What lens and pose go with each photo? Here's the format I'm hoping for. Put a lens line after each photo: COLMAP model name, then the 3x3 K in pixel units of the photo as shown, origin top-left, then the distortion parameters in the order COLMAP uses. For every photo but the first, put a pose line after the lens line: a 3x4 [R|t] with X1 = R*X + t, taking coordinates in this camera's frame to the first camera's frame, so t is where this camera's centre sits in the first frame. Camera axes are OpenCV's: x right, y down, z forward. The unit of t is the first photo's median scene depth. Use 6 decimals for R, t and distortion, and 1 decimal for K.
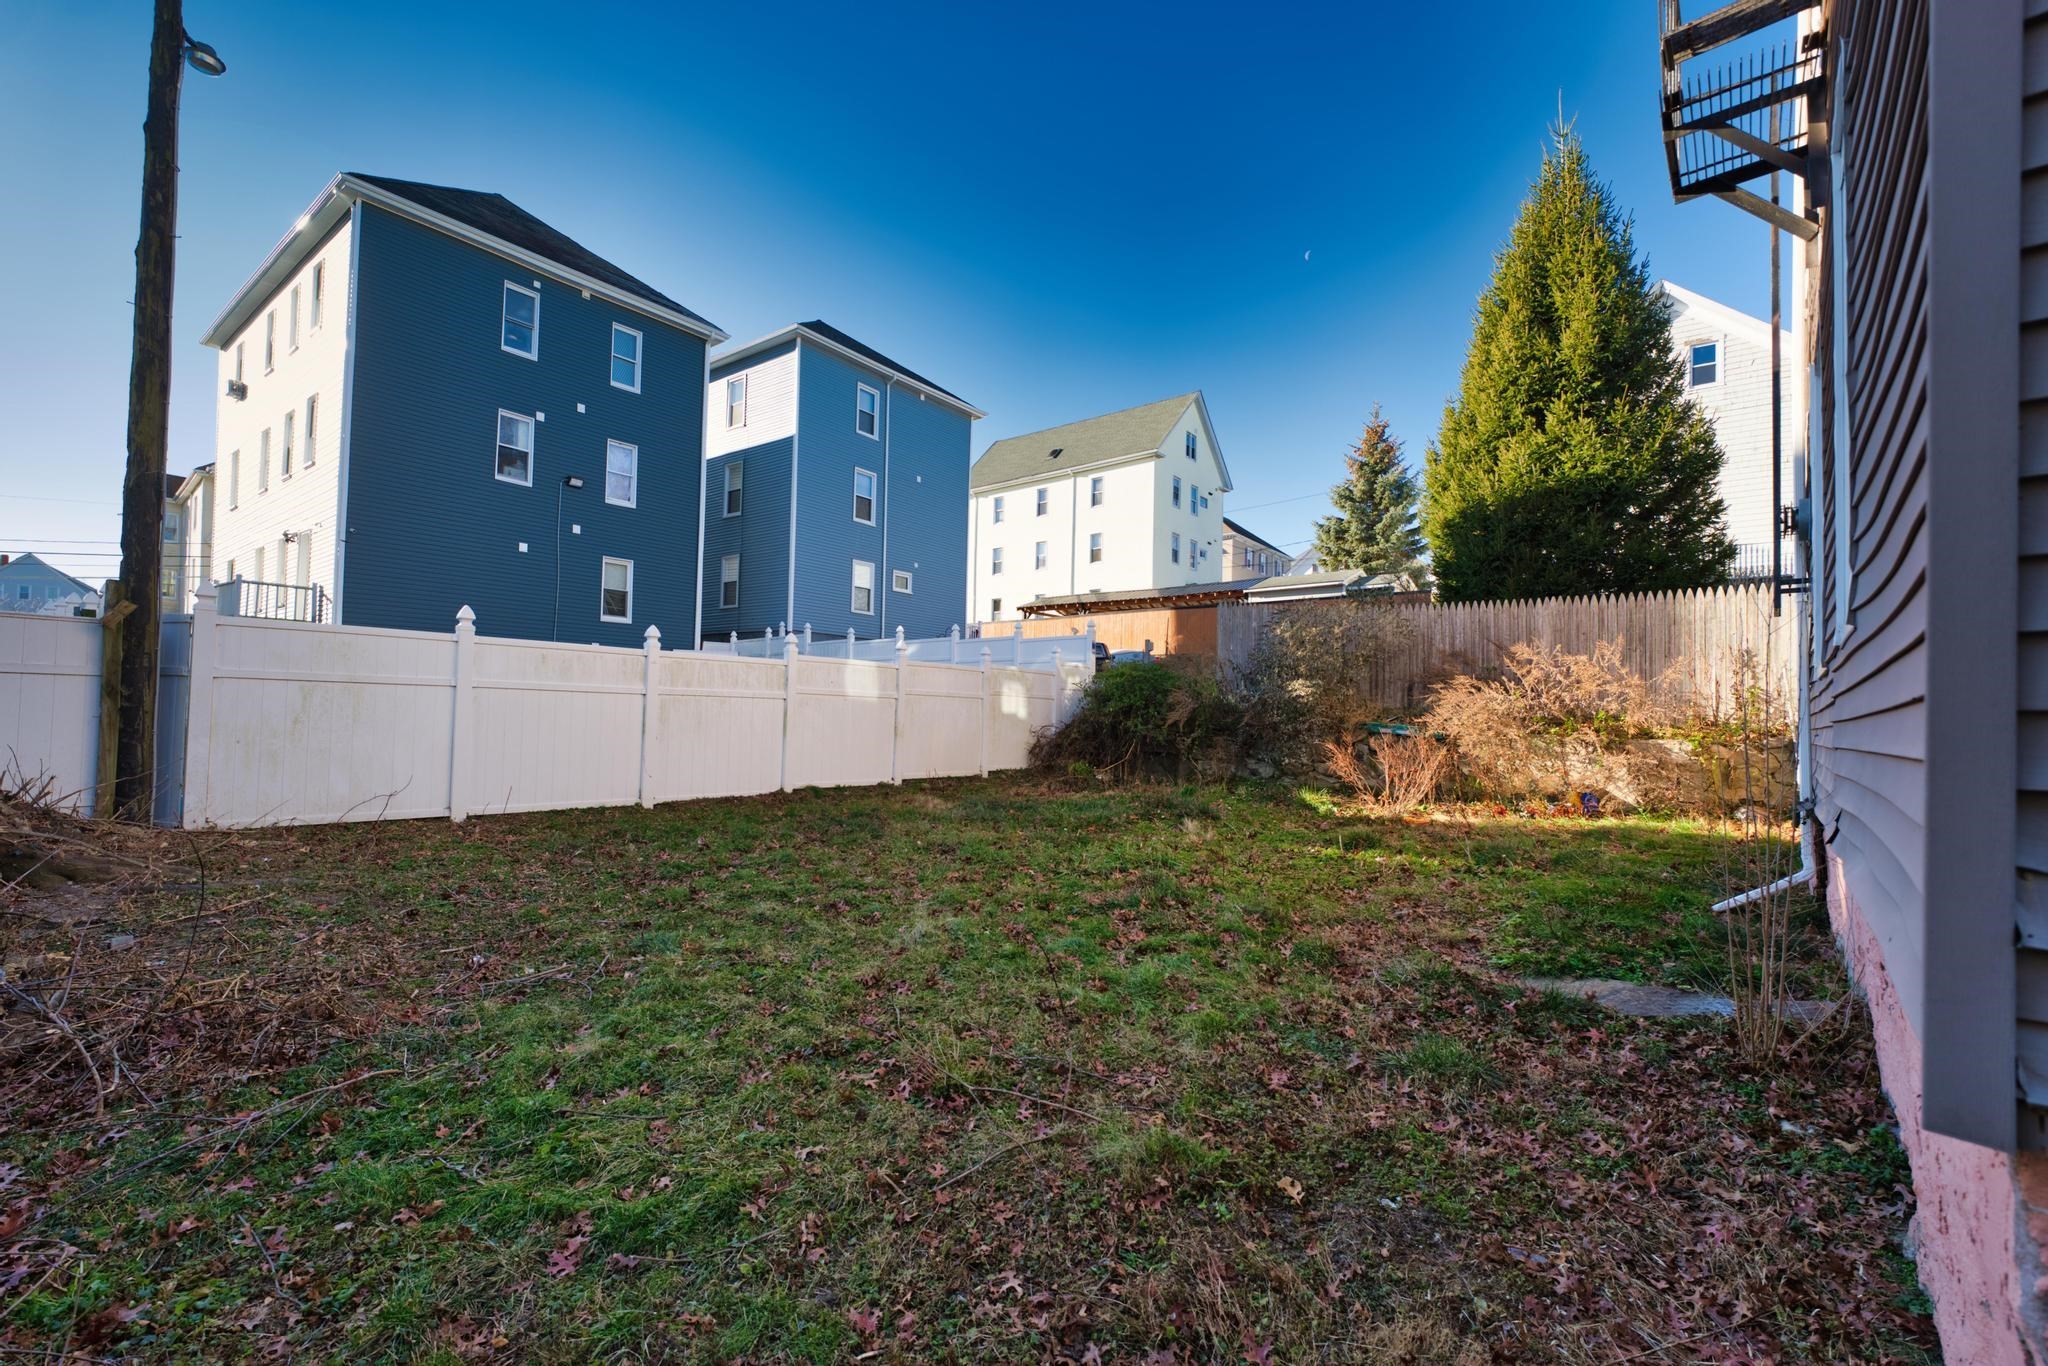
lens RADIAL K [[827.6, 0, 1025.3], [0, 827.6, 692.0], [0, 0, 1]] dist [-0.005027, 0.000296]
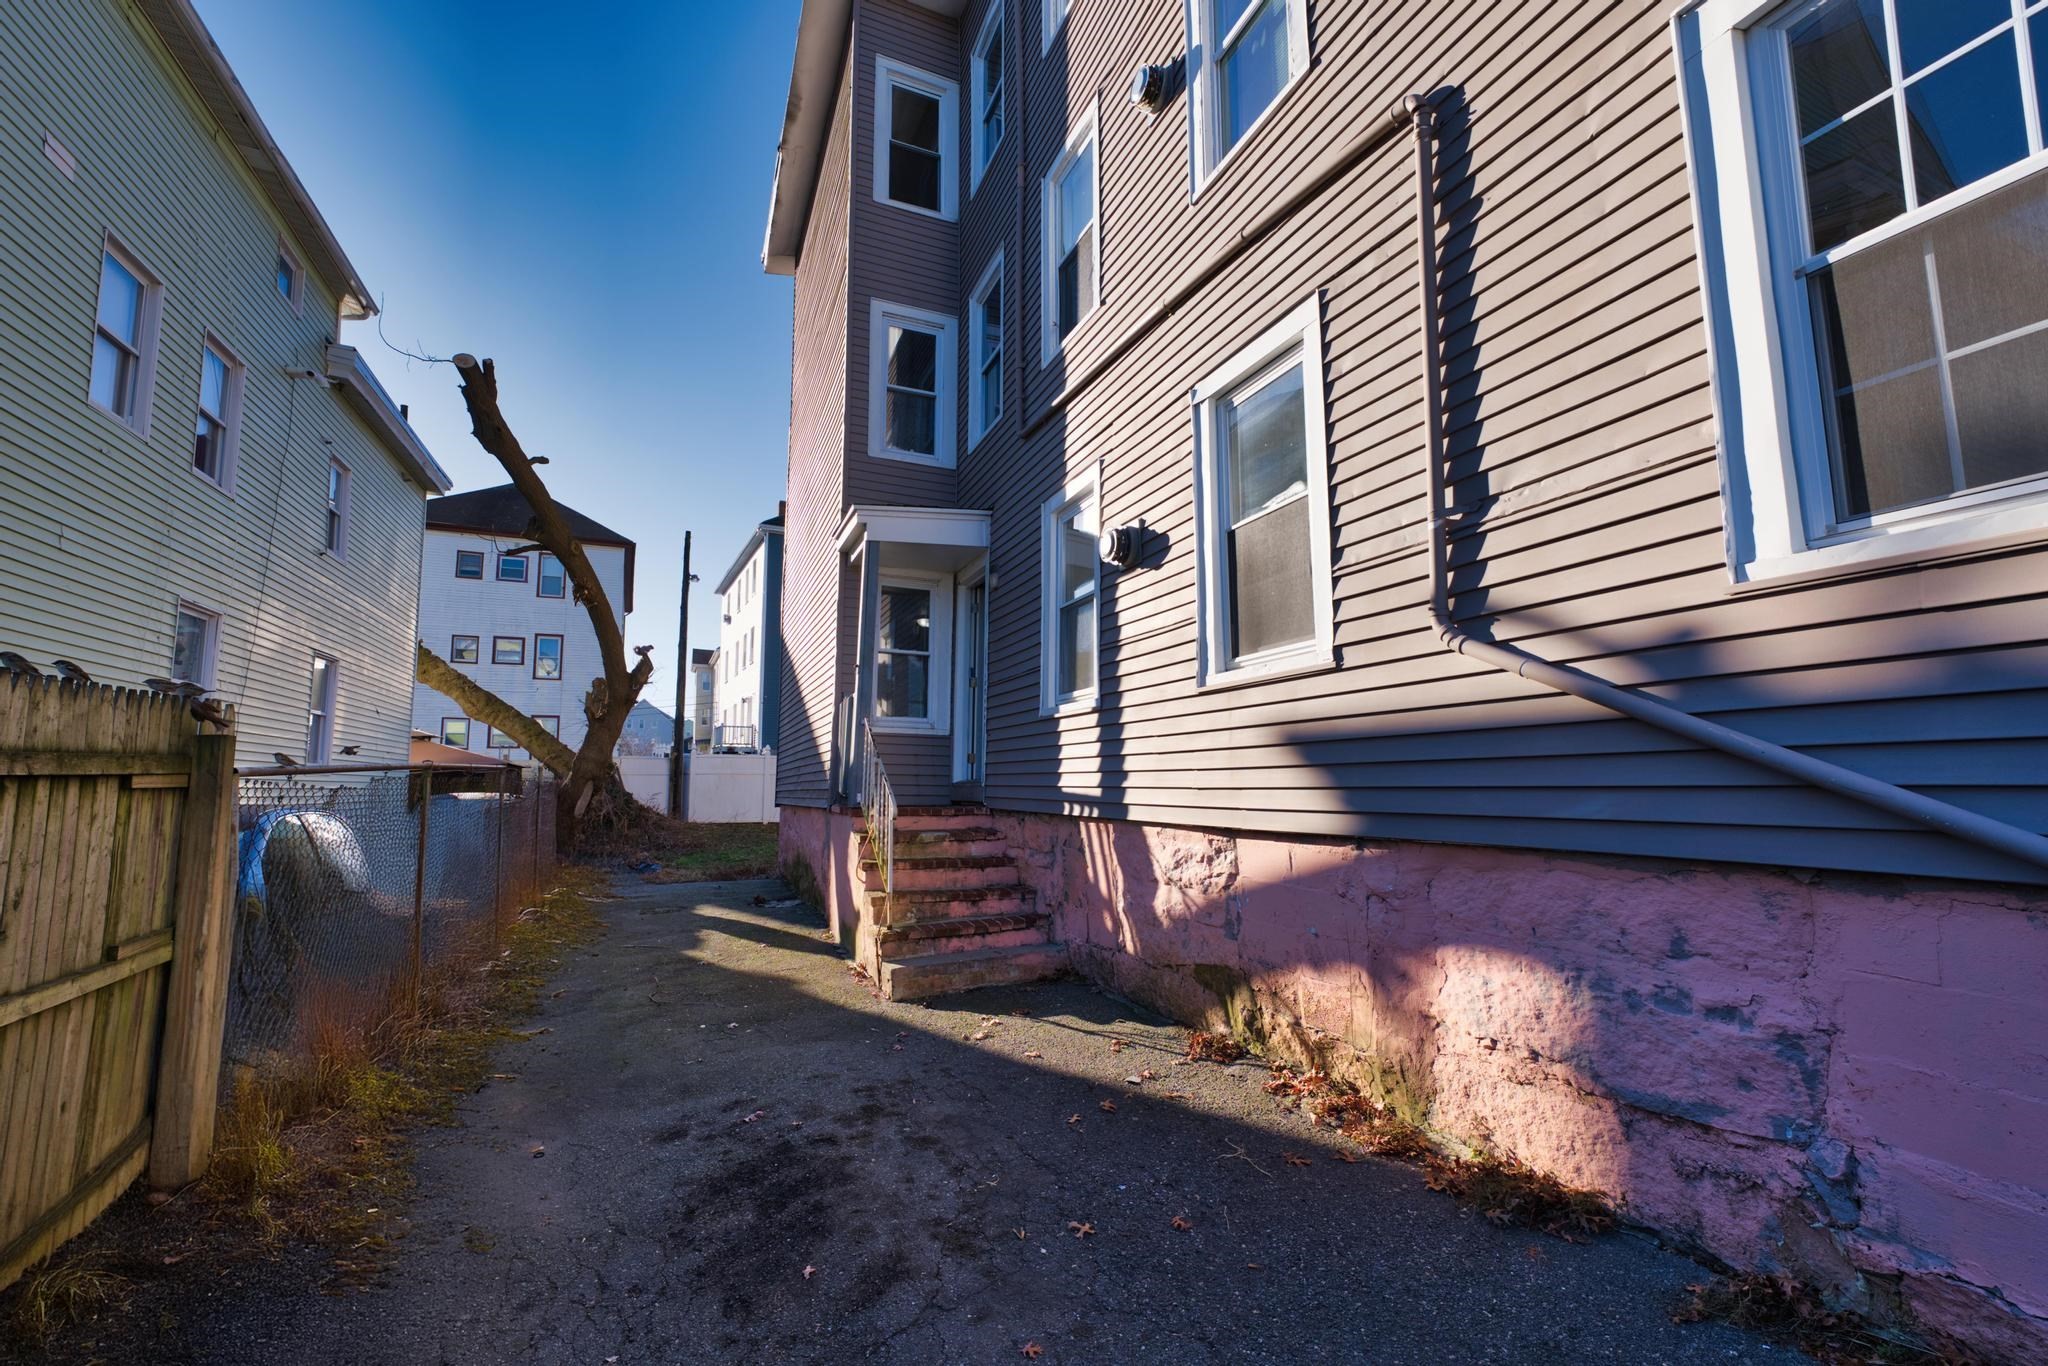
lens RADIAL K [[827.6, 0, 1024.3], [0, 827.6, 686.0], [0, 0, 1]] dist [-0.005027, 0.000296]
pose [[0.900265, -0.076981, -0.428483, 0.531255], [0.036443, 0.994113, -0.102033, 0.005663], [0.433815, 0.076242, 0.897771, -0.459740]]
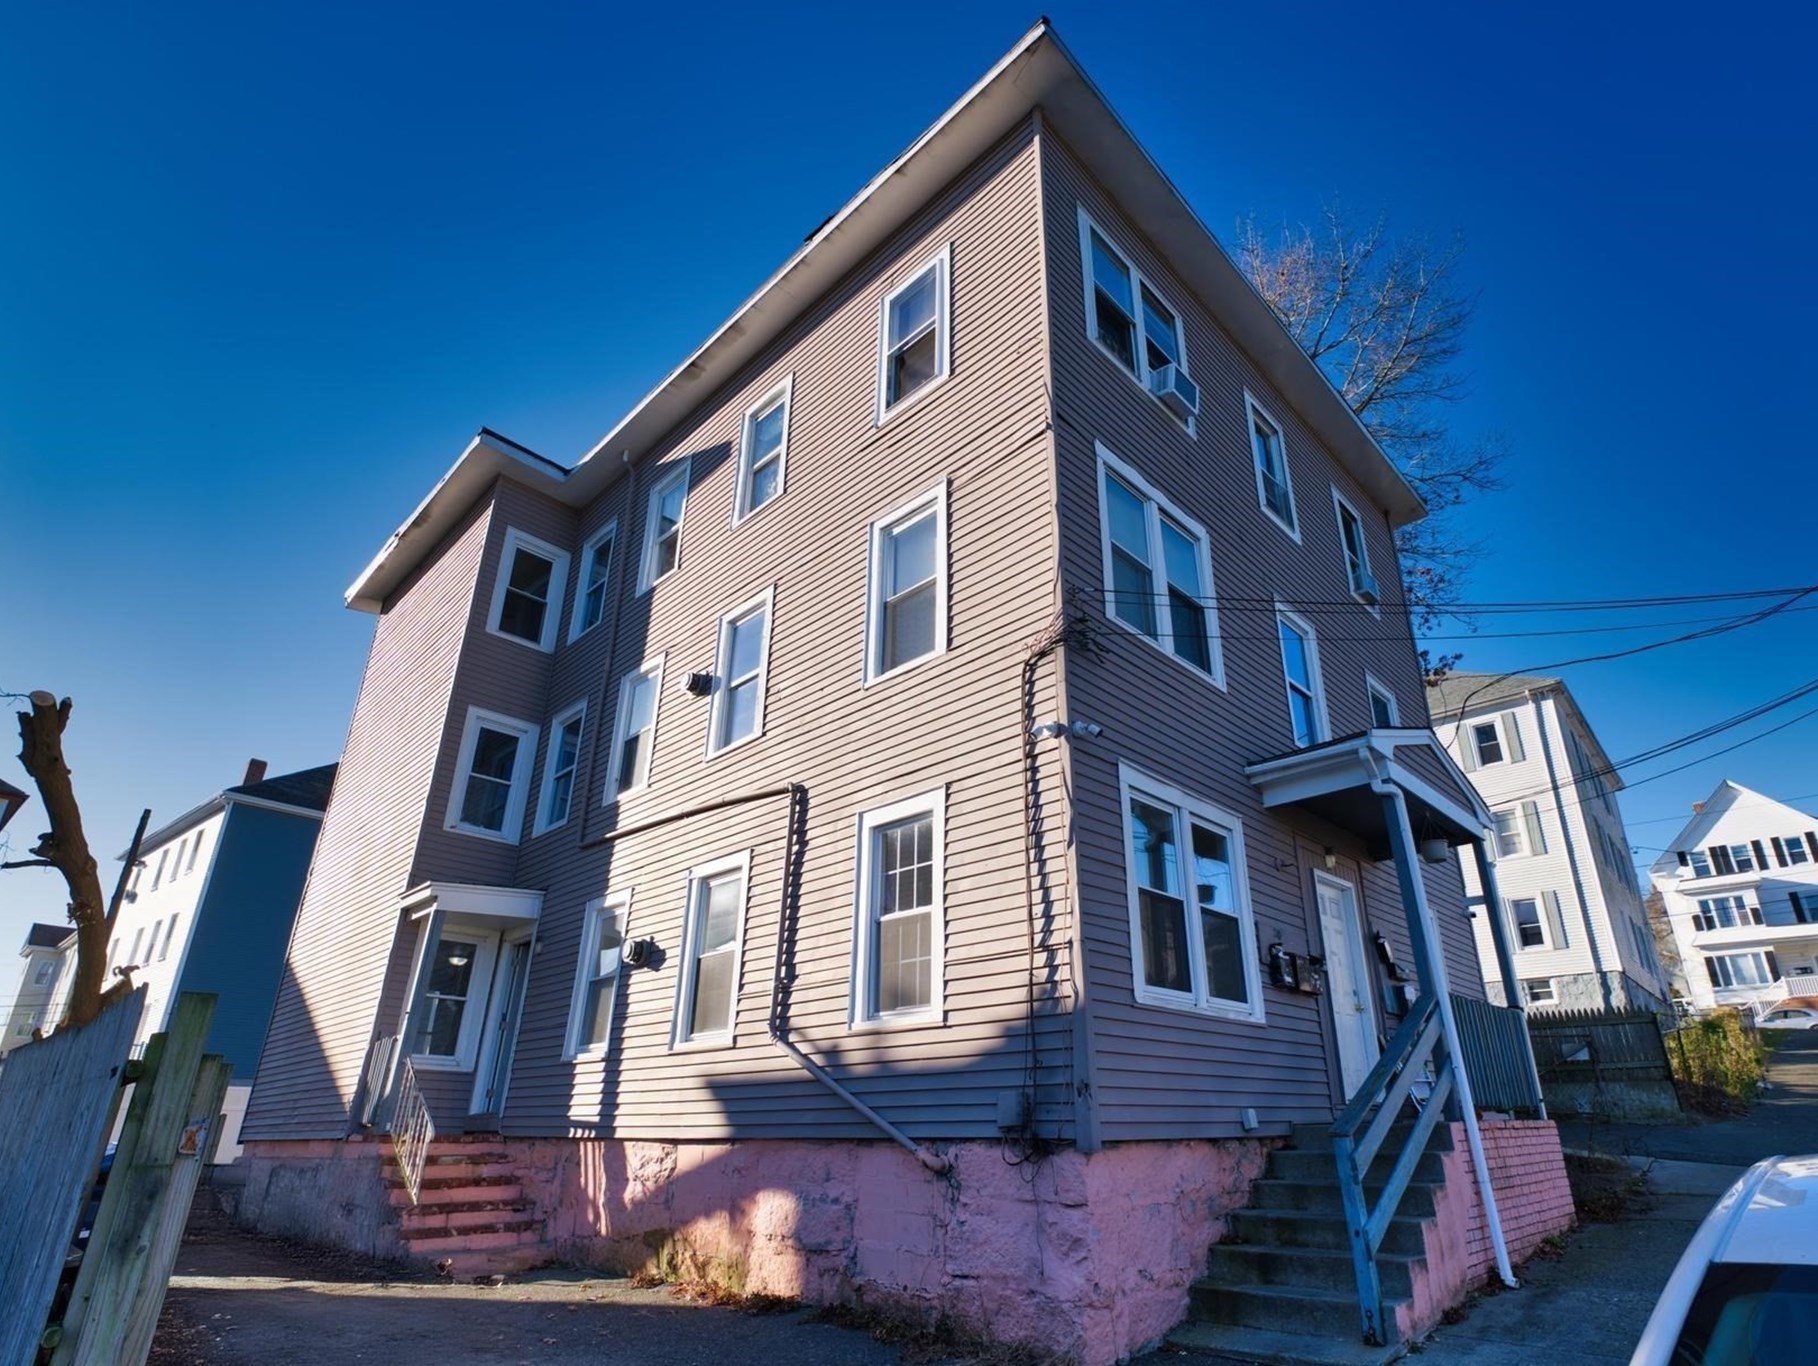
lens RADIAL K [[928.1, 0, 971.3], [0, 928.1, 750.5], [0, 0, 1]] dist [-0.005062, -0.001508]
pose [[0.999416, -0.034123, -0.002001, 0.627082], [0.031287, 0.936775, -0.348530, 0.008593], [0.013767, 0.348264, 0.937295, -0.694942]]
